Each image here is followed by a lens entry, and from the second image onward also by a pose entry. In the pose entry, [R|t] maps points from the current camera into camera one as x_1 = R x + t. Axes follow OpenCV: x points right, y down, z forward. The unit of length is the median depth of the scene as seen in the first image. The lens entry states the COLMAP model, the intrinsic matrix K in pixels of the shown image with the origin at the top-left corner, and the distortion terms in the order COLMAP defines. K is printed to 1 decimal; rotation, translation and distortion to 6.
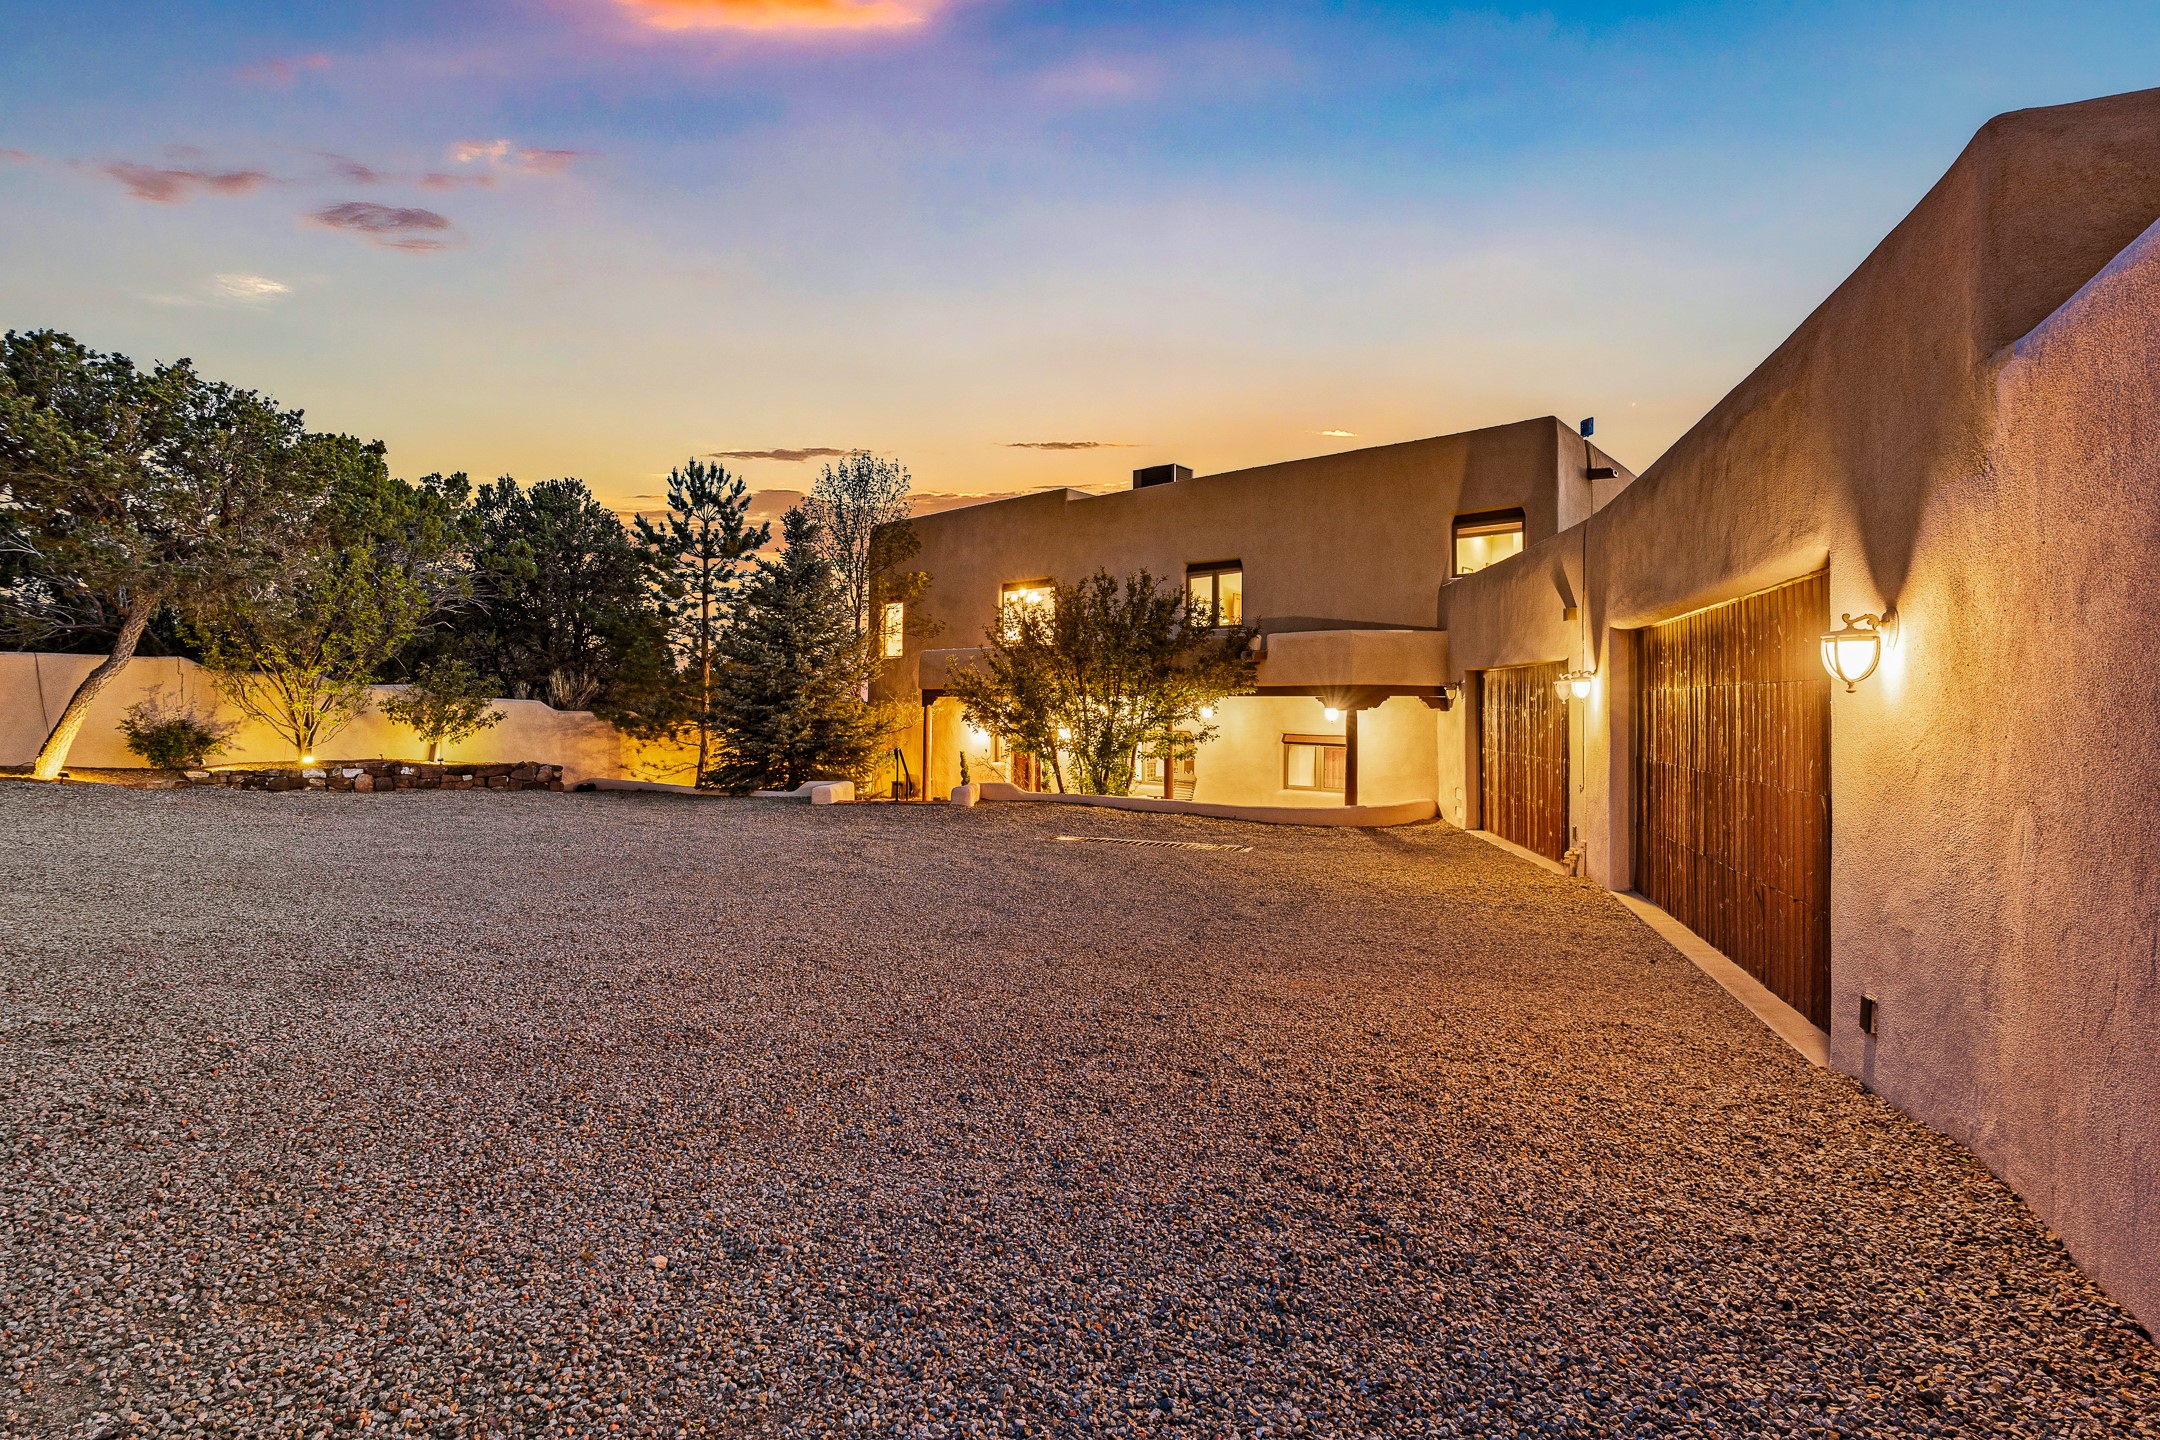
lens RADIAL K [[980.1, 0, 1080.0], [0, 980.1, 720.0], [0, 0, 1]] dist [-0.008660, 0.000179]
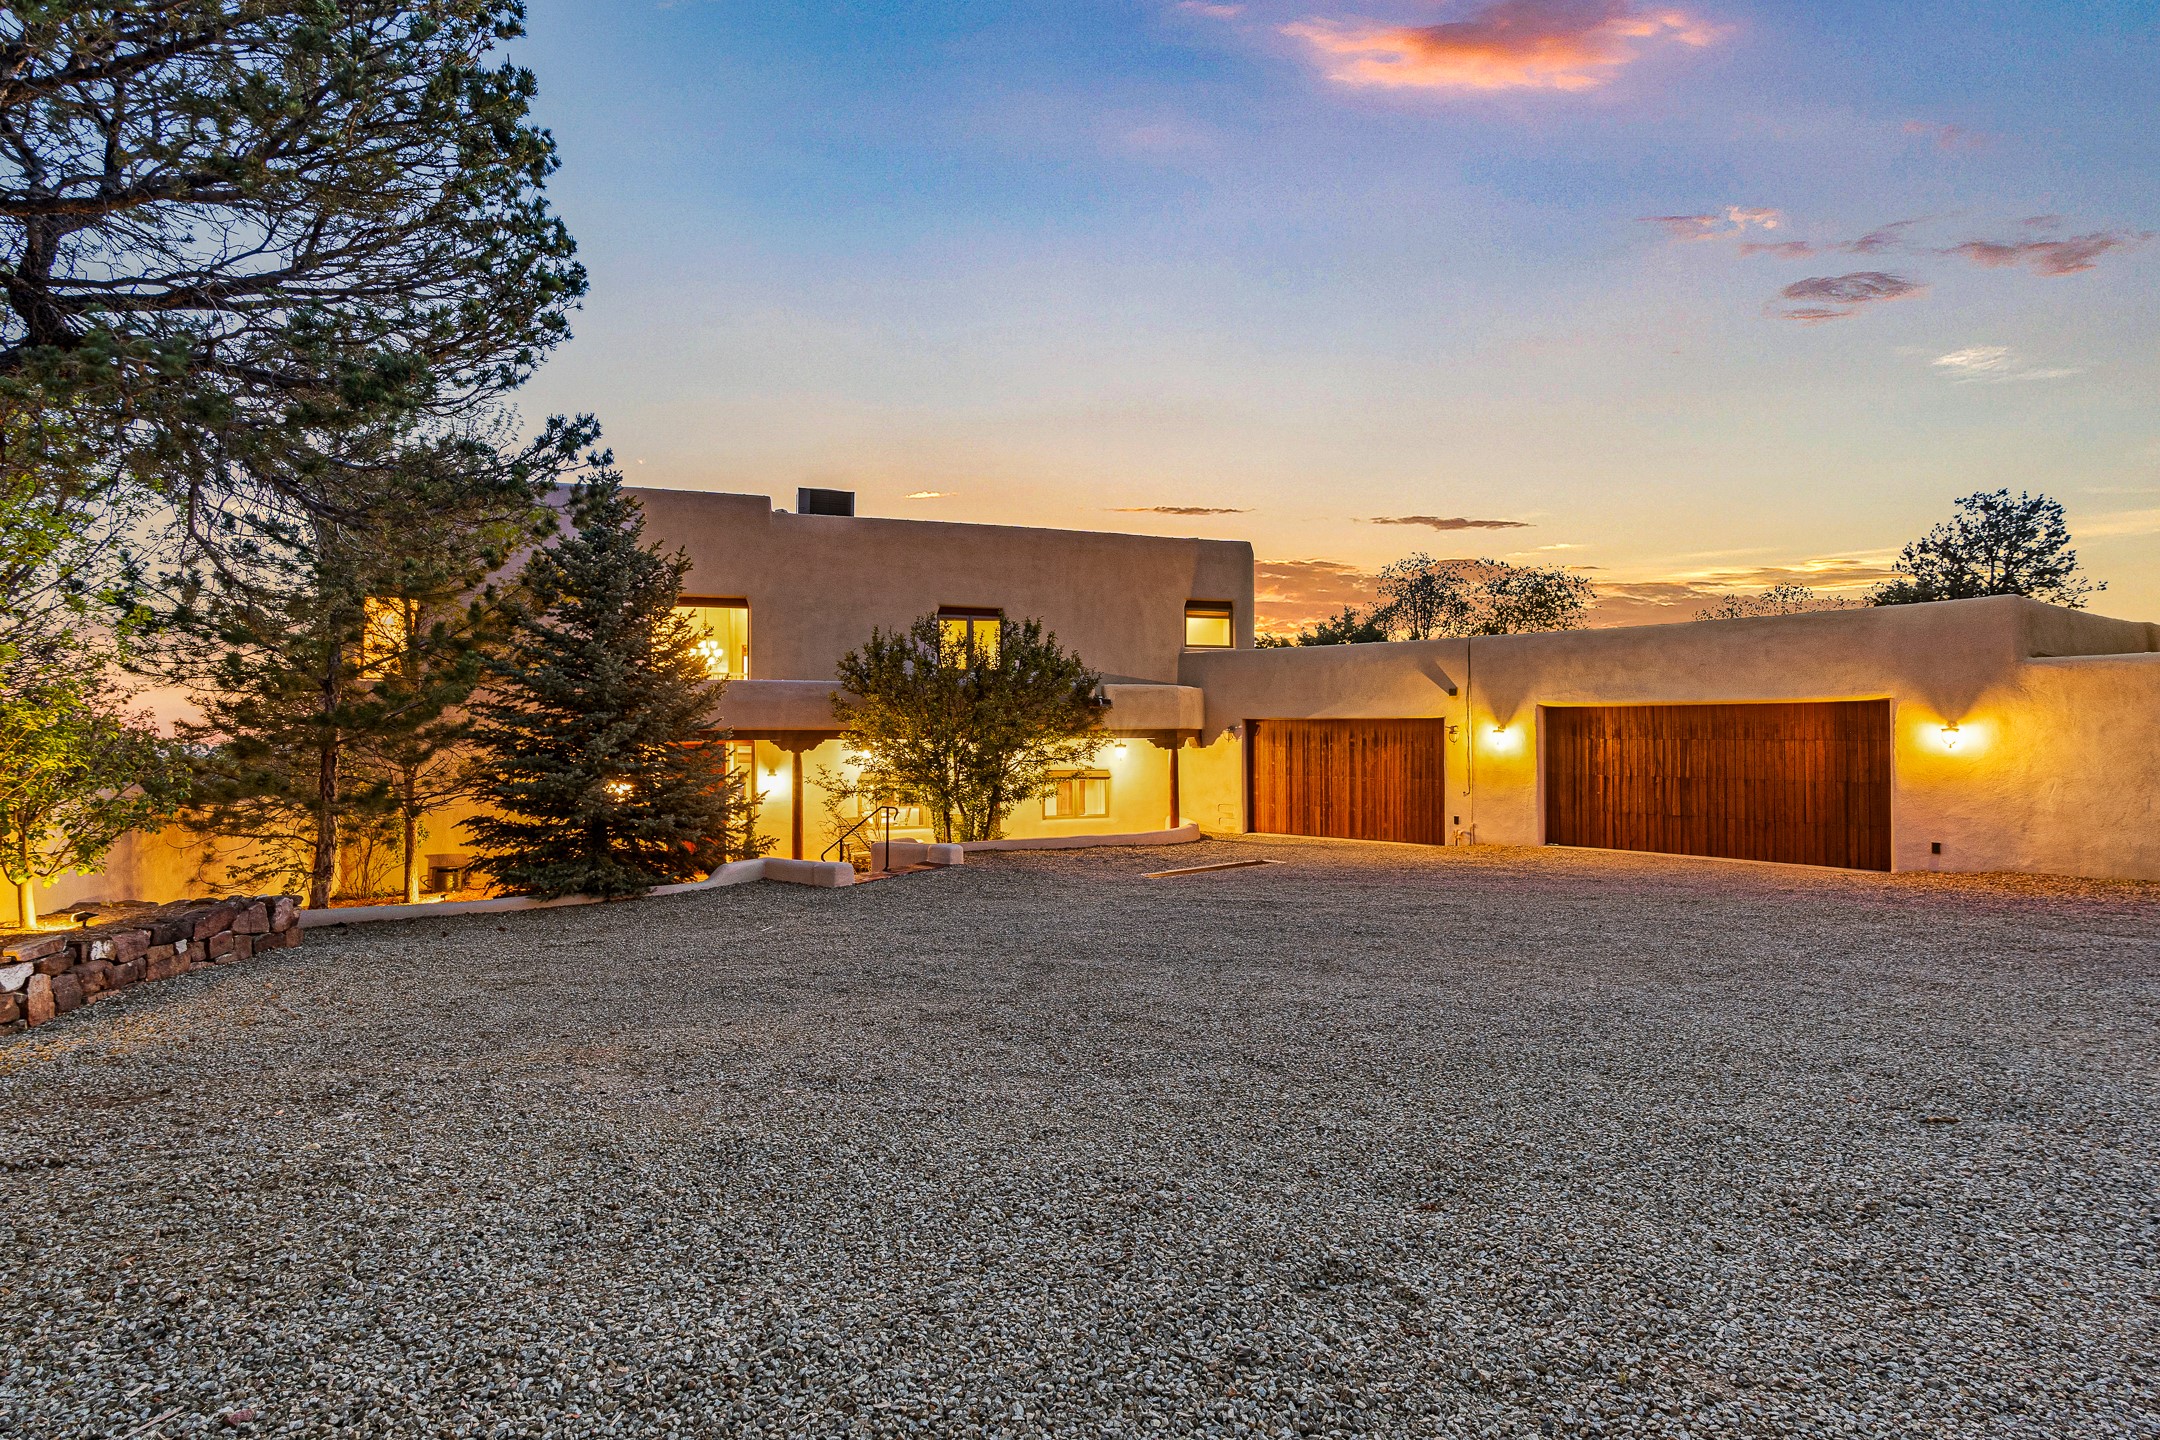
lens RADIAL K [[980.1, 0, 1080.0], [0, 980.1, 720.0], [0, 0, 1]] dist [-0.008660, 0.000179]
pose [[0.478160, -0.003634, 0.878265, -0.728846], [0.018808, 0.999804, -0.006103, -0.035026], [-0.878071, 0.019436, 0.478135, 0.423014]]
